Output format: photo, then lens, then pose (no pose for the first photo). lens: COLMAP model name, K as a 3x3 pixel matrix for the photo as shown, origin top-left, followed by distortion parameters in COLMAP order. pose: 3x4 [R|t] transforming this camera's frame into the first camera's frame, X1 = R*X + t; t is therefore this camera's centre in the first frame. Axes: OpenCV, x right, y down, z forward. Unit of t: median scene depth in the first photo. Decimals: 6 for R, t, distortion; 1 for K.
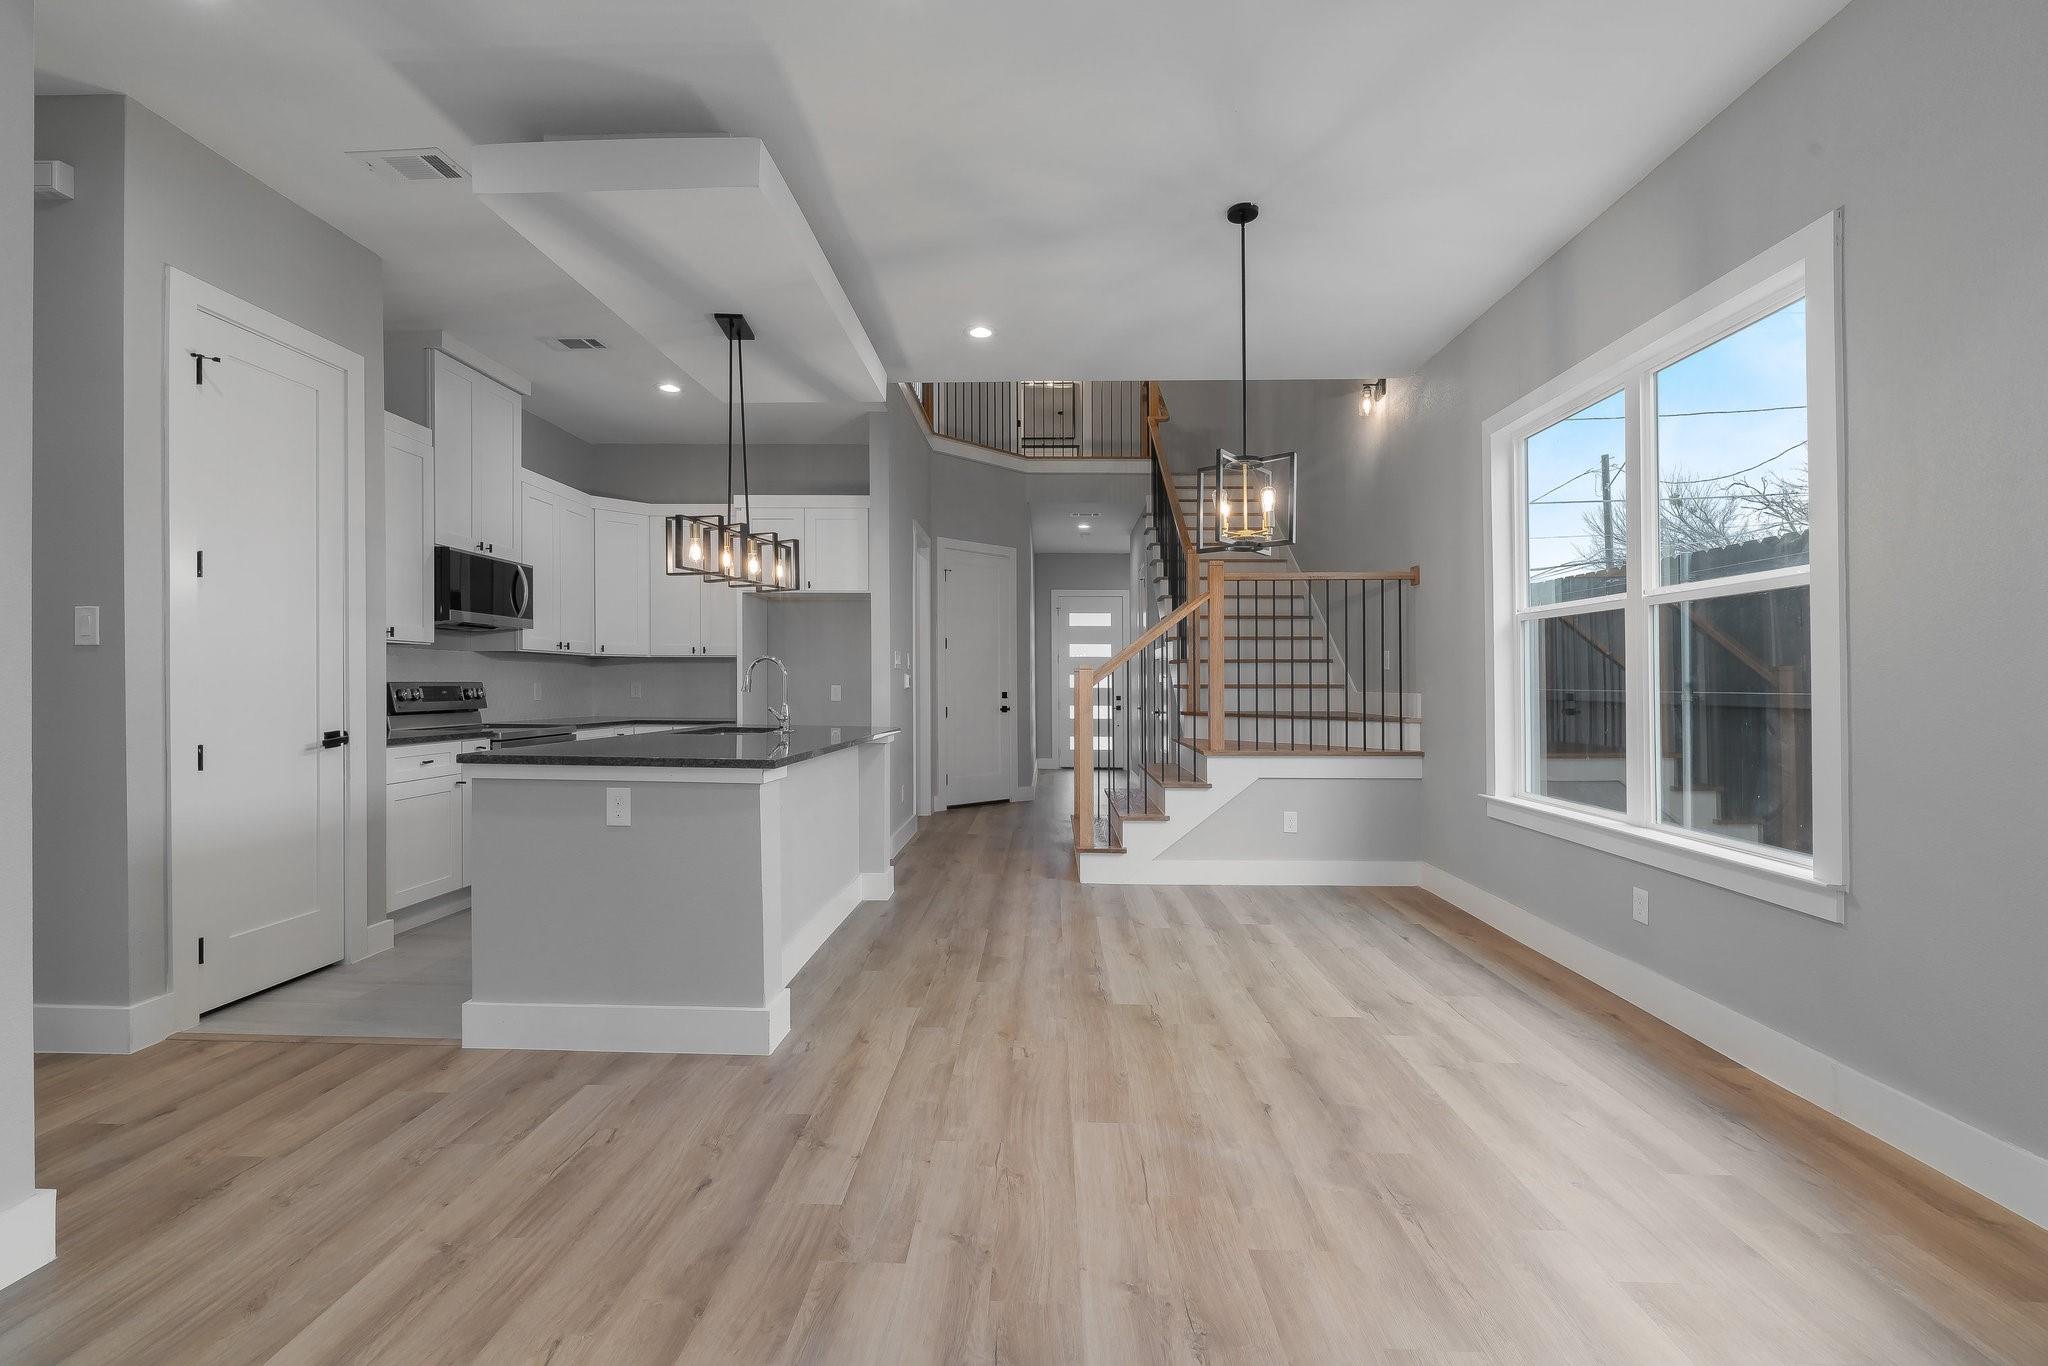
lens RADIAL K [[866.9, 0, 1019.9], [0, 866.9, 676.9], [0, 0, 1]] dist [0.018948, -0.015066]
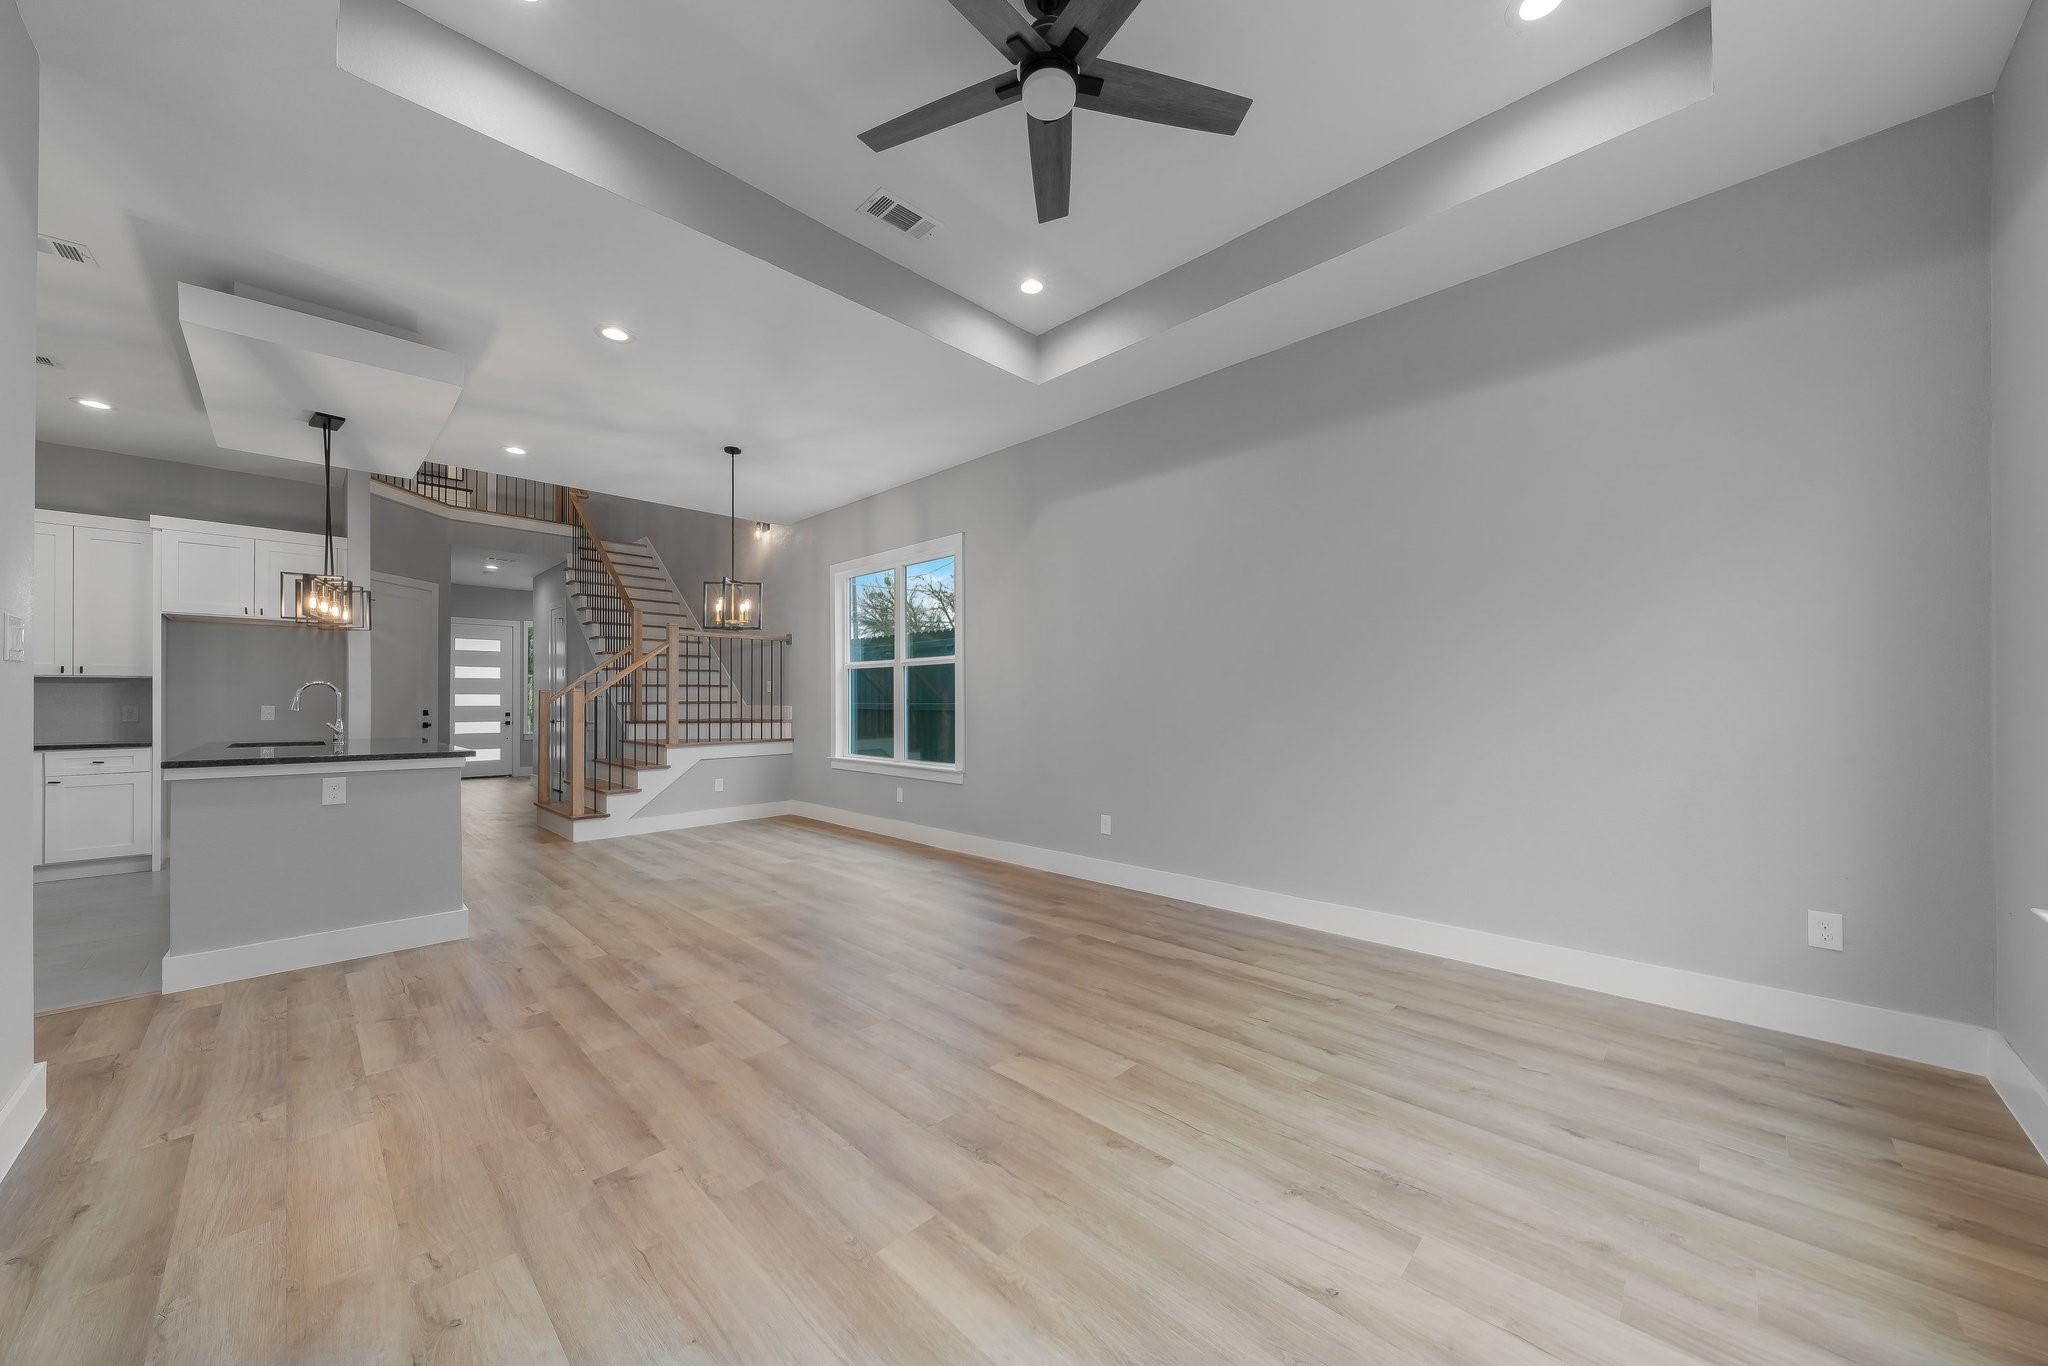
lens RADIAL K [[723.6, 0, 1014.7], [0, 723.6, 673.5], [0, 0, 1]] dist [0.000431, 0.000042]
pose [[0.679530, 0.020951, 0.733348, -0.409696], [0.000574, 0.999577, -0.029089, -0.004924], [-0.733647, 0.020188, 0.679231, -0.441747]]
